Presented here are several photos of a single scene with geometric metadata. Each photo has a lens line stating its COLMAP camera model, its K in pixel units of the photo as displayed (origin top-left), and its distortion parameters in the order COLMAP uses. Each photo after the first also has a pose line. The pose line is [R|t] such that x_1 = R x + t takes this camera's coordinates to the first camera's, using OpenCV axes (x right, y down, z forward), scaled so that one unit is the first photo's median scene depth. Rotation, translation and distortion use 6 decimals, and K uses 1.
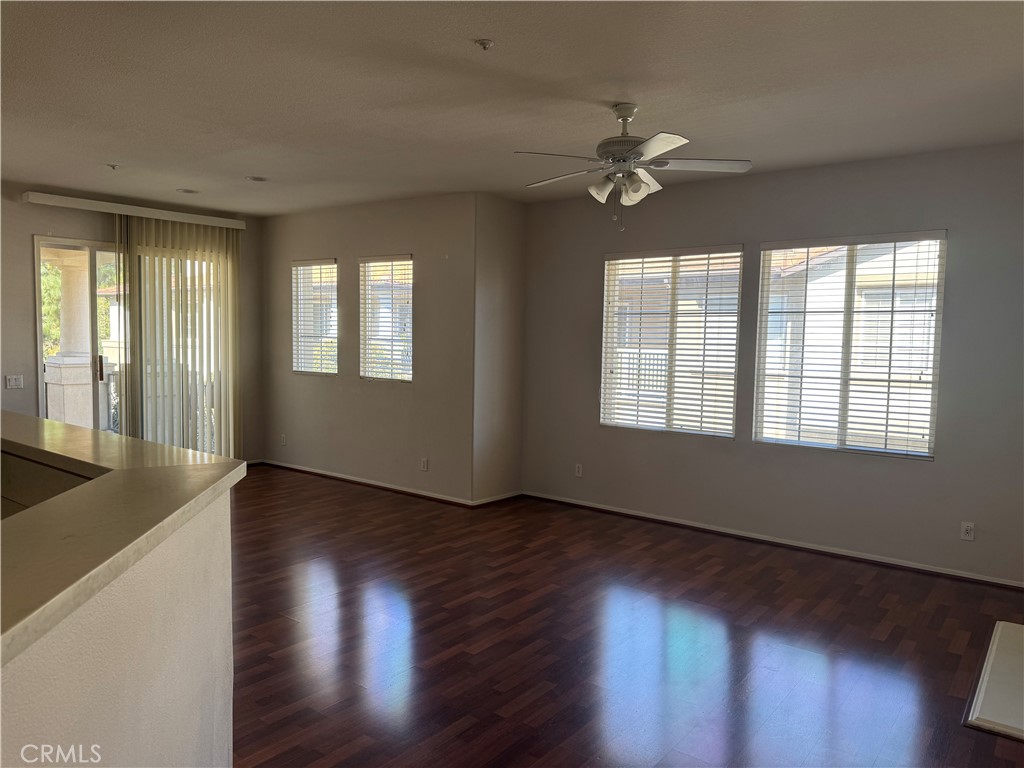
lens RADIAL K [[728.4, 0, 525.7], [0, 728.4, 403.5], [0, 0, 1]] dist [0.041588, -0.036865]
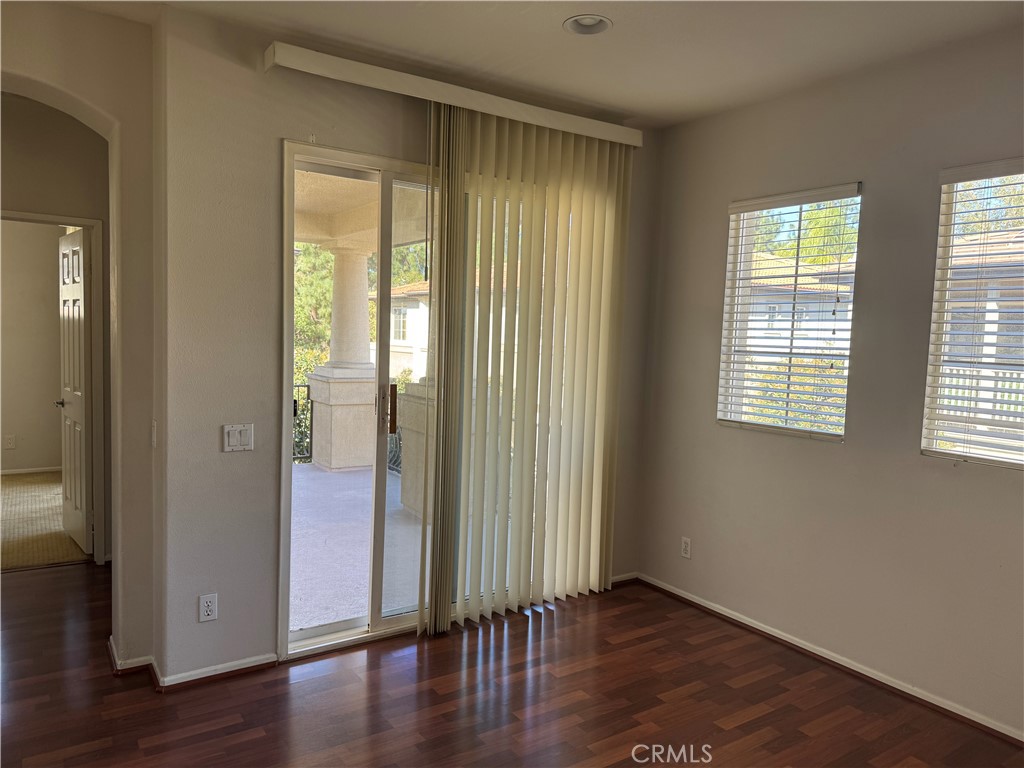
lens RADIAL K [[728.4, 0, 540.7], [0, 728.4, 427.4], [0, 0, 1]] dist [0.041588, -0.036865]
pose [[0.958614, 0.051926, -0.279932, -0.365715], [-0.045375, 0.998524, 0.029835, -0.060517], [0.281069, -0.015898, 0.959556, 0.590434]]
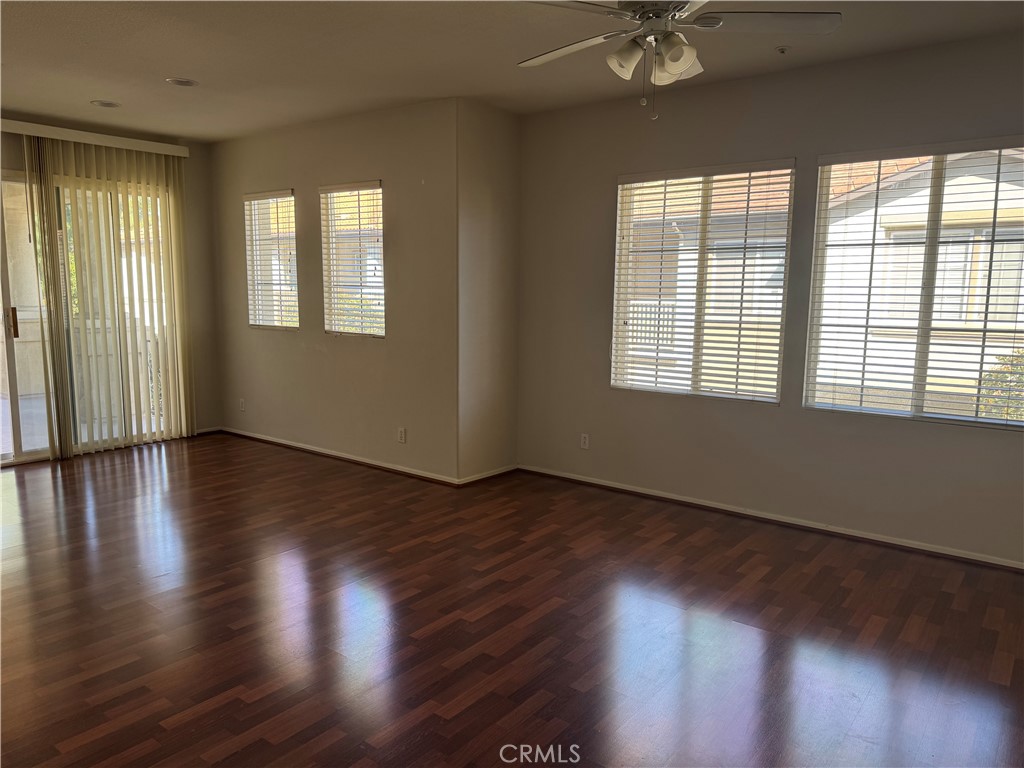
lens RADIAL K [[728.4, 0, 515.6], [0, 728.4, 403.8], [0, 0, 1]] dist [0.041588, -0.036865]
pose [[0.999924, -0.006368, -0.010583, 0.002380], [0.007024, 0.997978, 0.063177, -0.005344], [0.010160, -0.063246, 0.997946, 0.175523]]
